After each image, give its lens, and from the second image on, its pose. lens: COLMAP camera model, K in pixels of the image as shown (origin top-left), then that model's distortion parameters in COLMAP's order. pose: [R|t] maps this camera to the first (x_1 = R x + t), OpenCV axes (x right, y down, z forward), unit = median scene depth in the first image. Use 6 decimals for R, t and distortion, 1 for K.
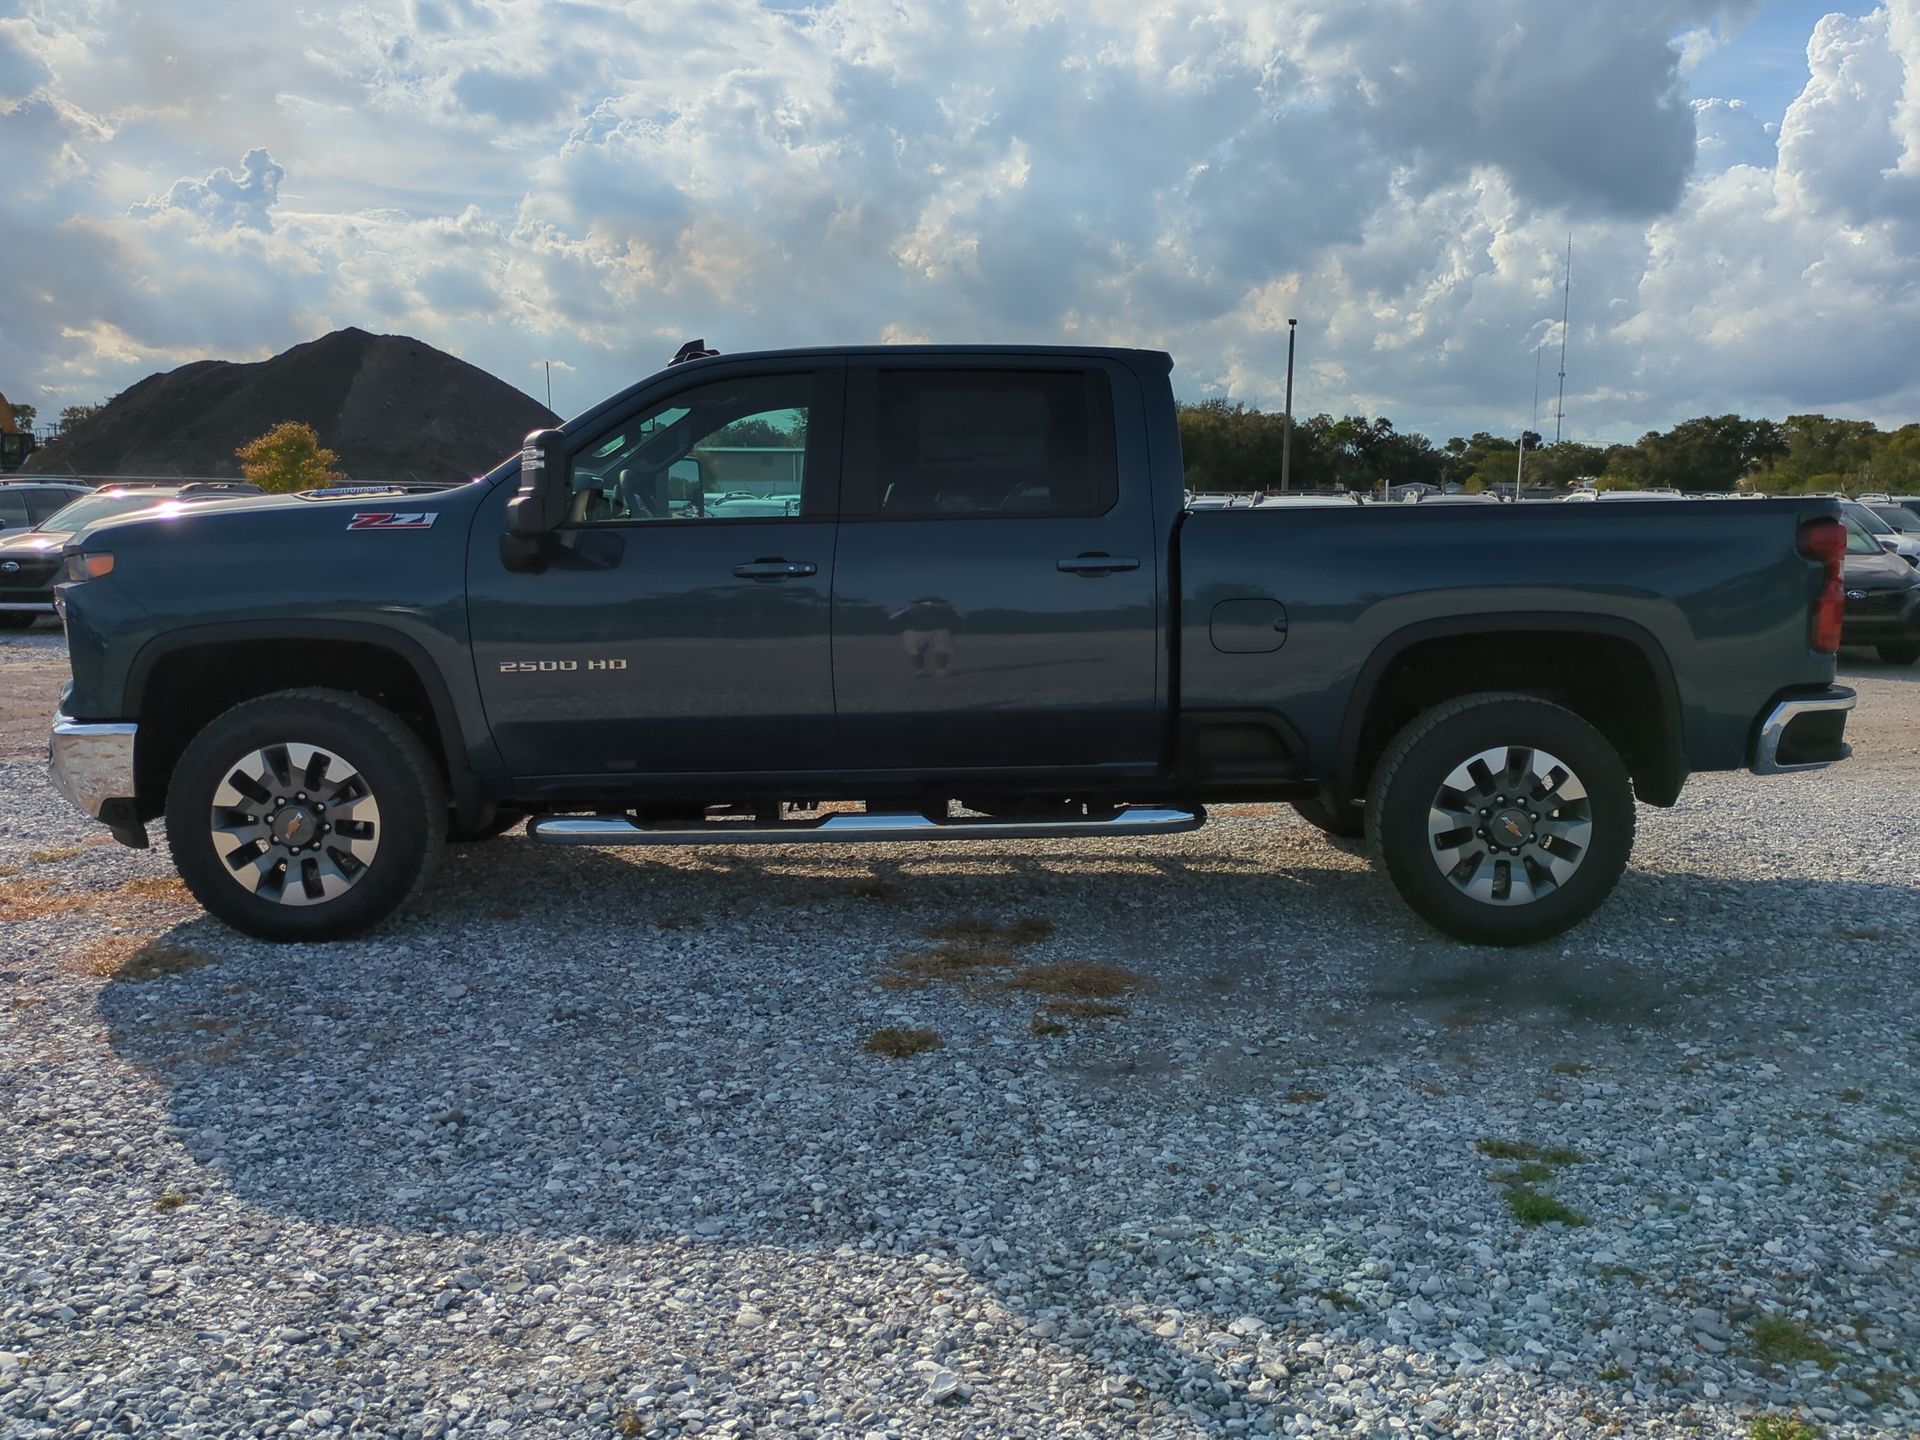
lens RADIAL K [[1628.5, 0, 885.4], [0, 1628.5, 716.5], [0, 0, 1]] dist [0.045223, -0.042256]
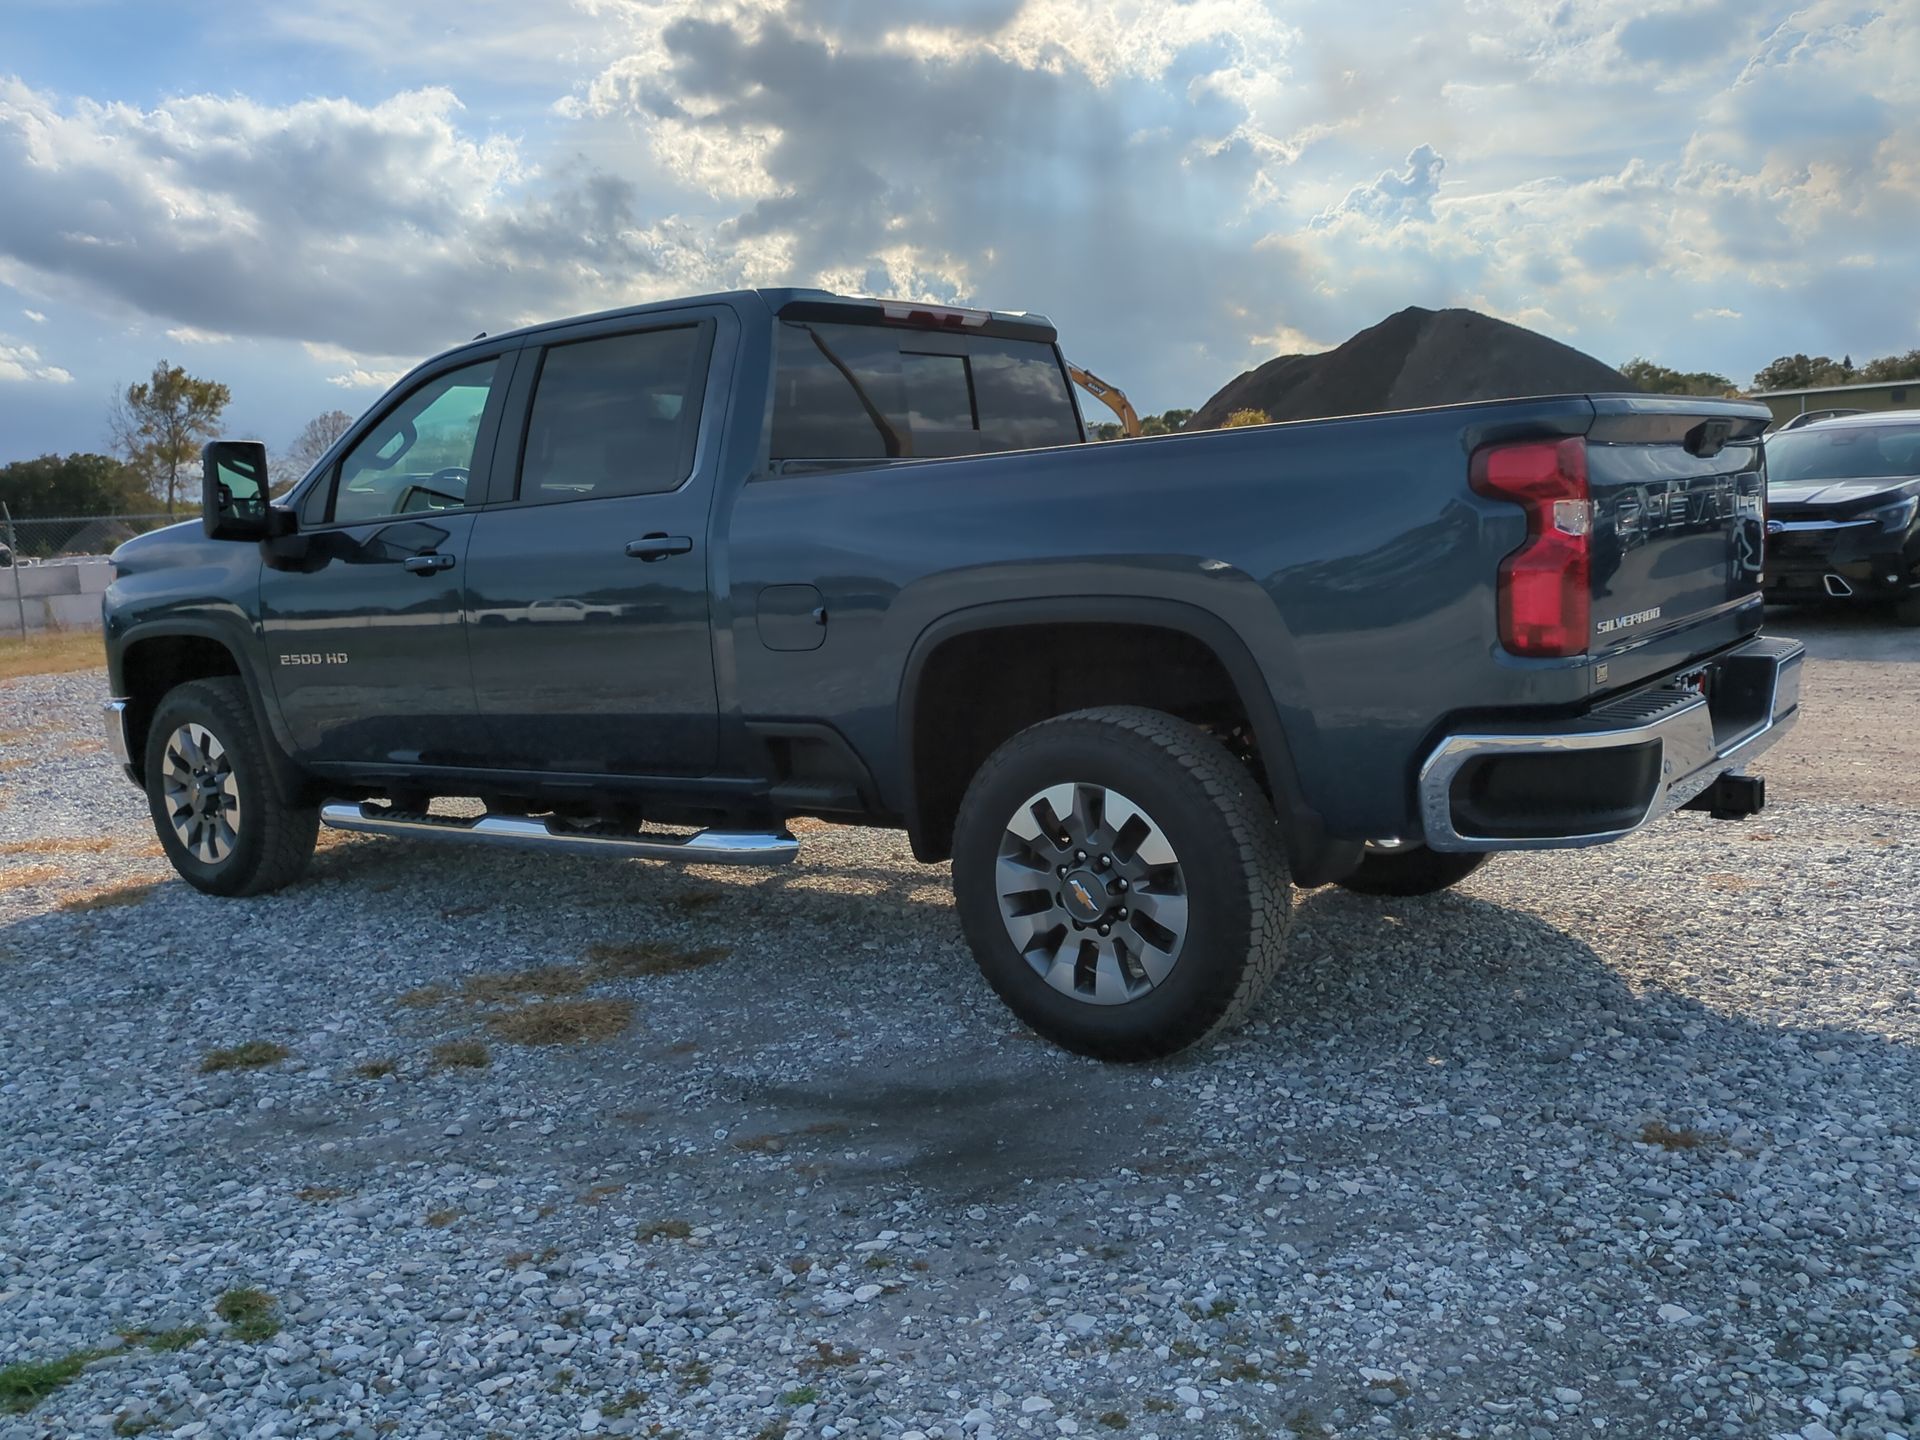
lens RADIAL K [[1628.5, 0, 970.6], [0, 1628.5, 647.7], [0, 0, 1]] dist [0.045223, -0.042256]
pose [[0.793063, 0.003729, -0.609128, 0.772163], [-0.019612, 0.999619, -0.019415, -0.025271], [0.608823, 0.027344, 0.792834, 0.402285]]
